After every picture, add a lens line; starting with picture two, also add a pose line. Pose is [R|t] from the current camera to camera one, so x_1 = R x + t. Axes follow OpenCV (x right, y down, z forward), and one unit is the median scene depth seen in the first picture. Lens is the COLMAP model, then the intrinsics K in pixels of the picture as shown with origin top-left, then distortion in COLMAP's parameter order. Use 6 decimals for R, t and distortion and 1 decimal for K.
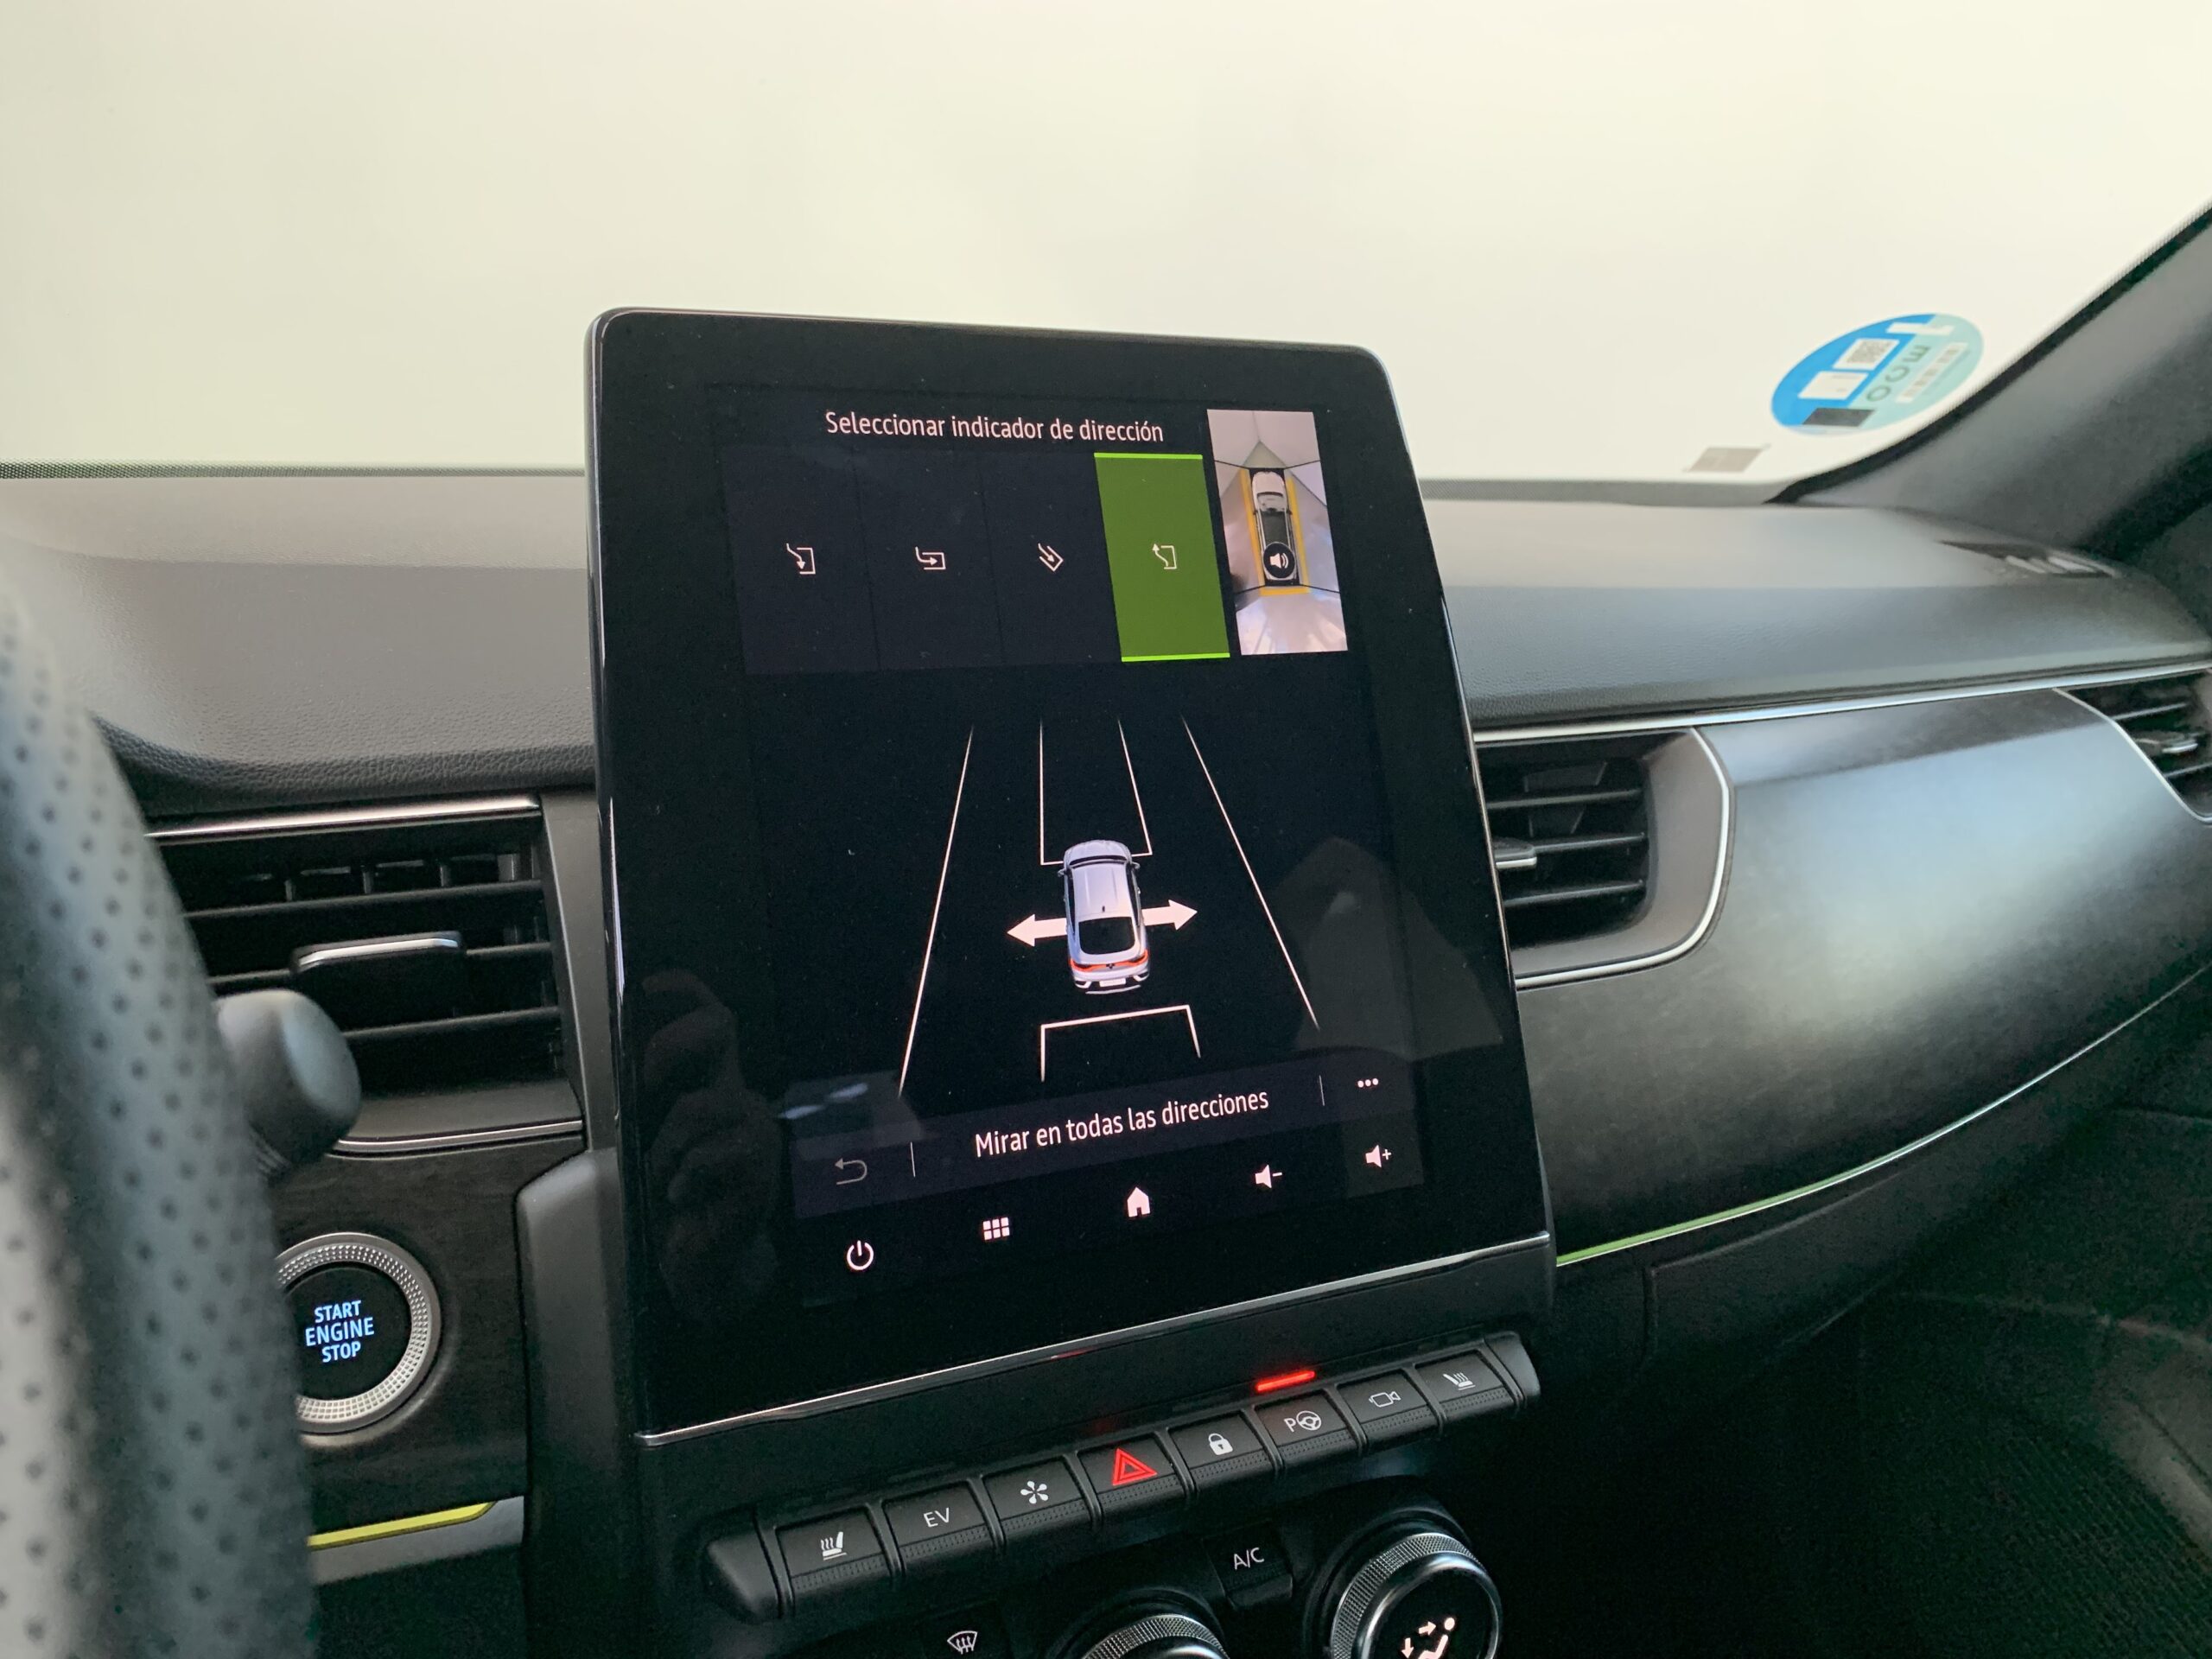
lens RADIAL K [[1642.9, 0, 1106.0], [0, 1642.9, 829.5], [0, 0, 1]] dist [0.003103, 0.000552]
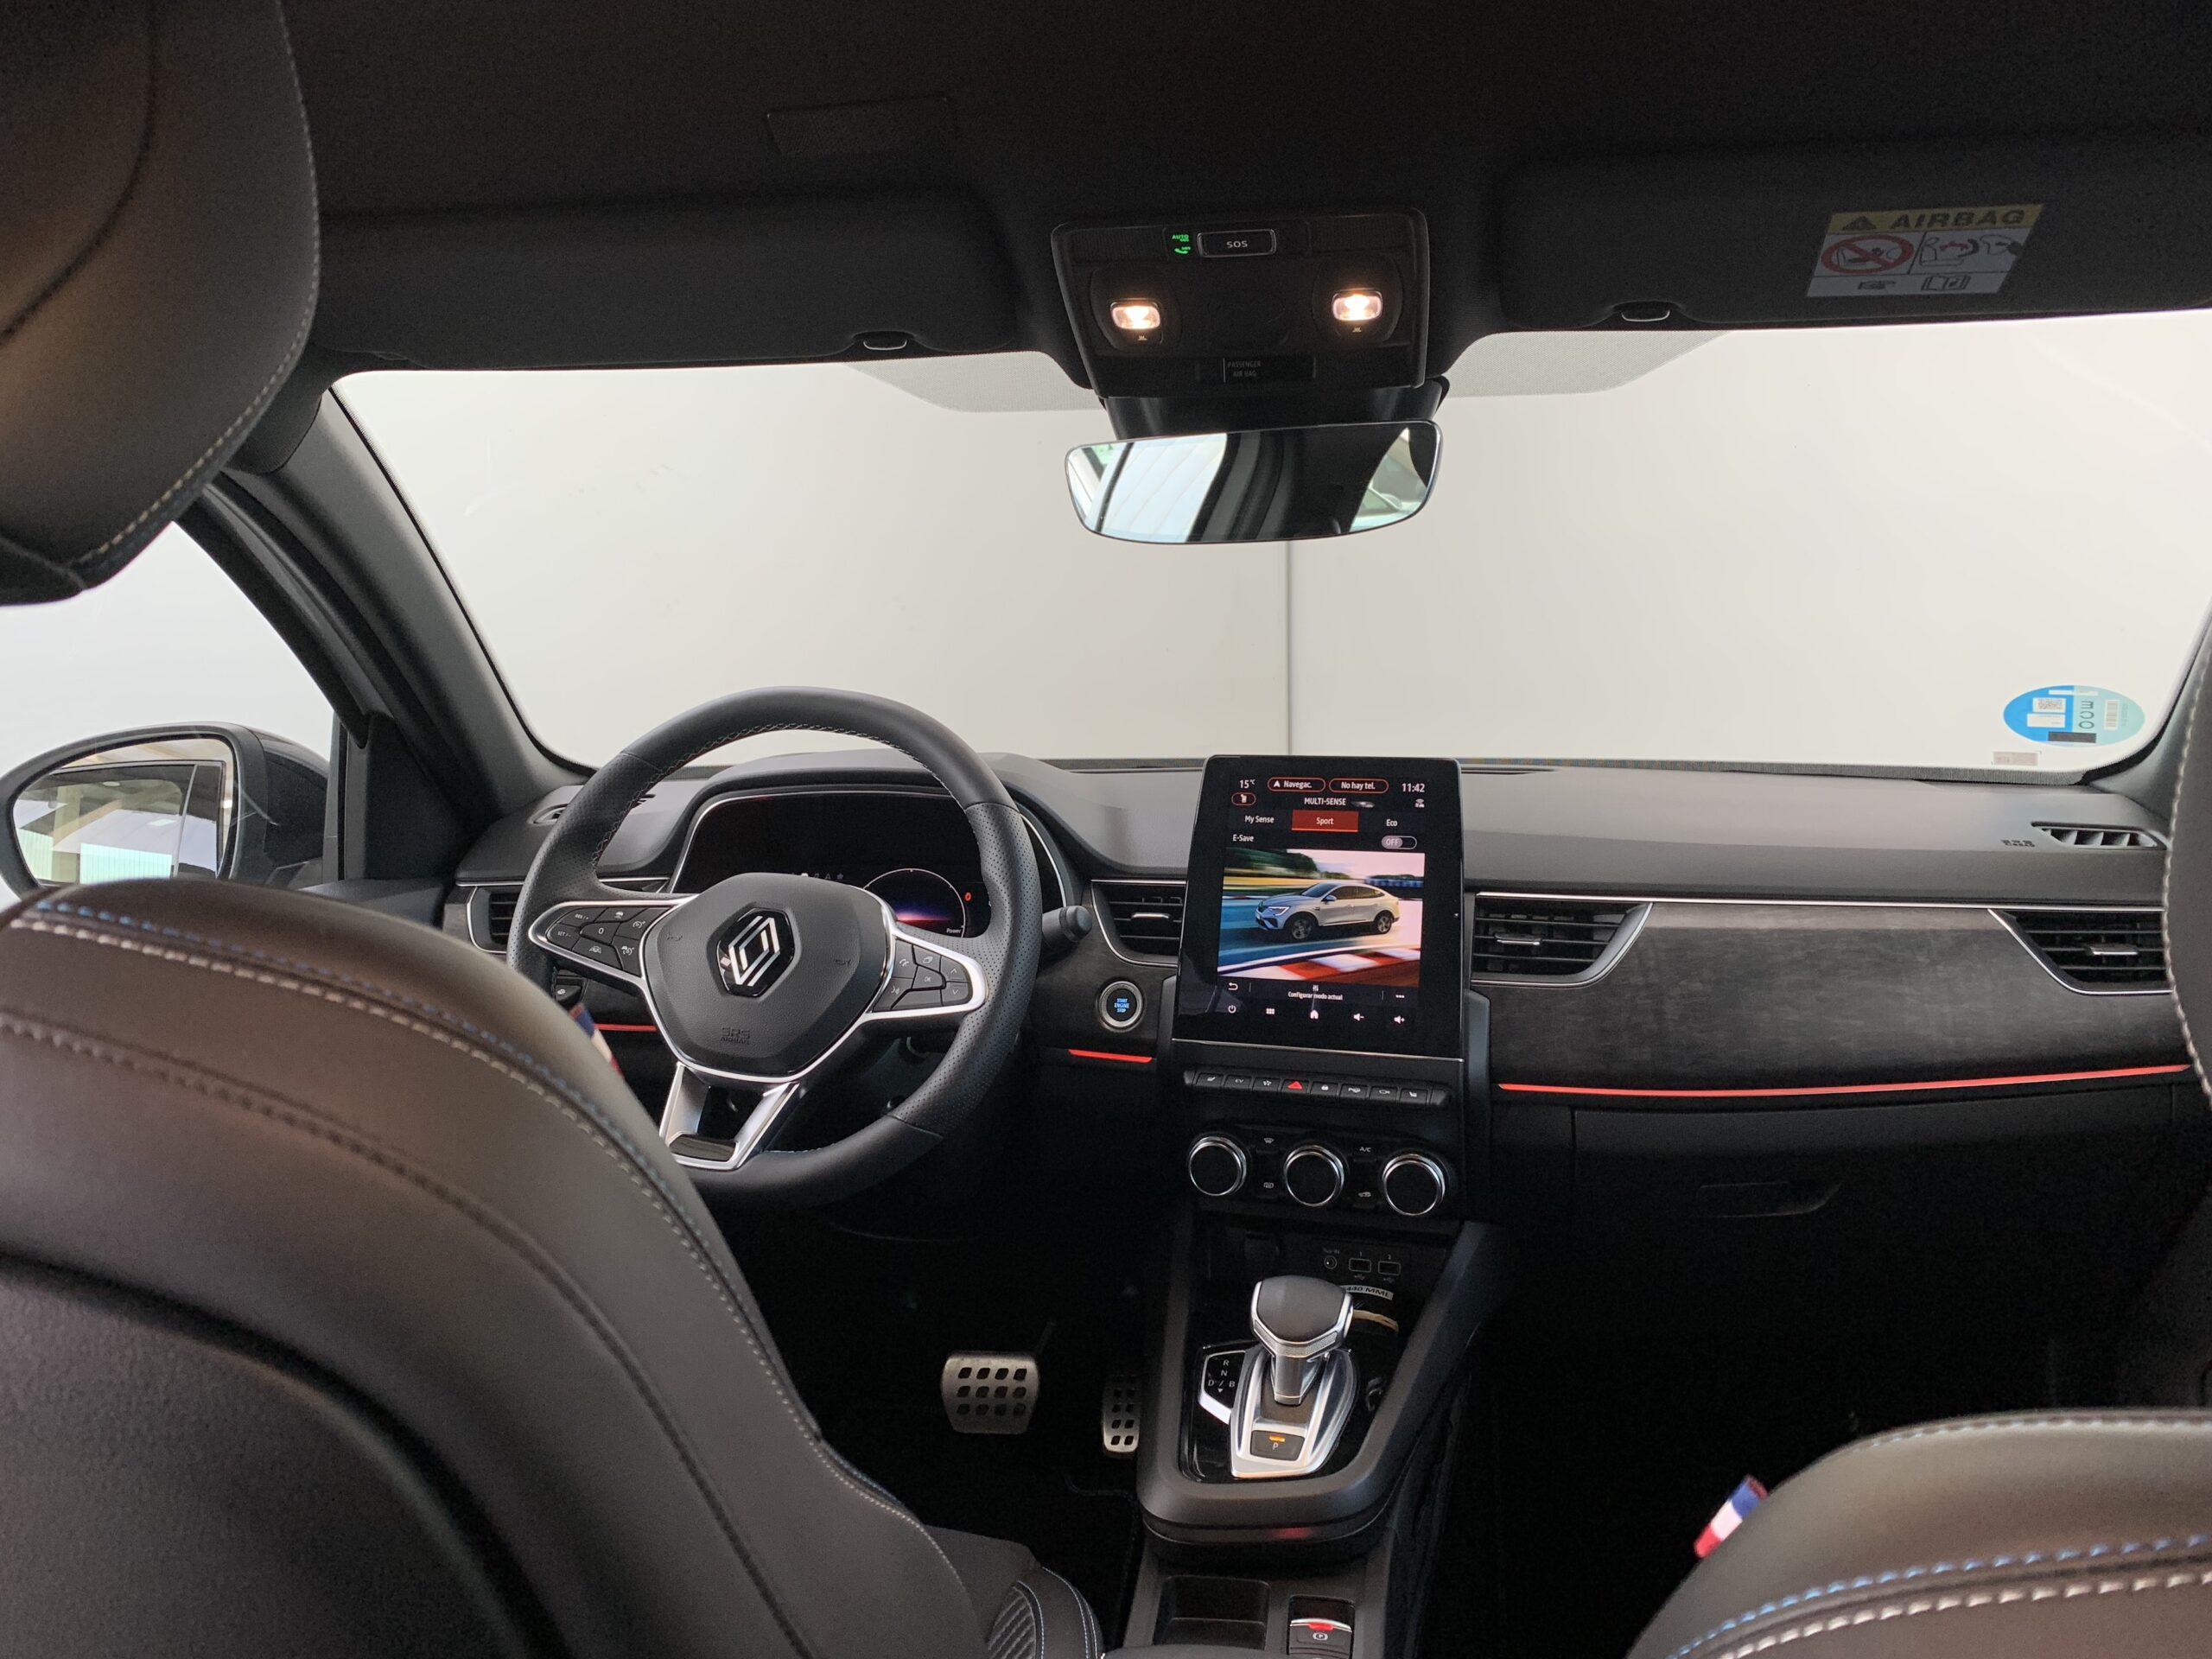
lens RADIAL K [[1642.9, 0, 1106.0], [0, 1642.9, 829.5], [0, 0, 1]] dist [0.003103, 0.000552]
pose [[0.751079, 0.065853, -0.656920, 1.935194], [-0.122452, 0.991644, -0.040595, 0.037822], [0.648757, 0.110931, 0.752867, -1.920005]]
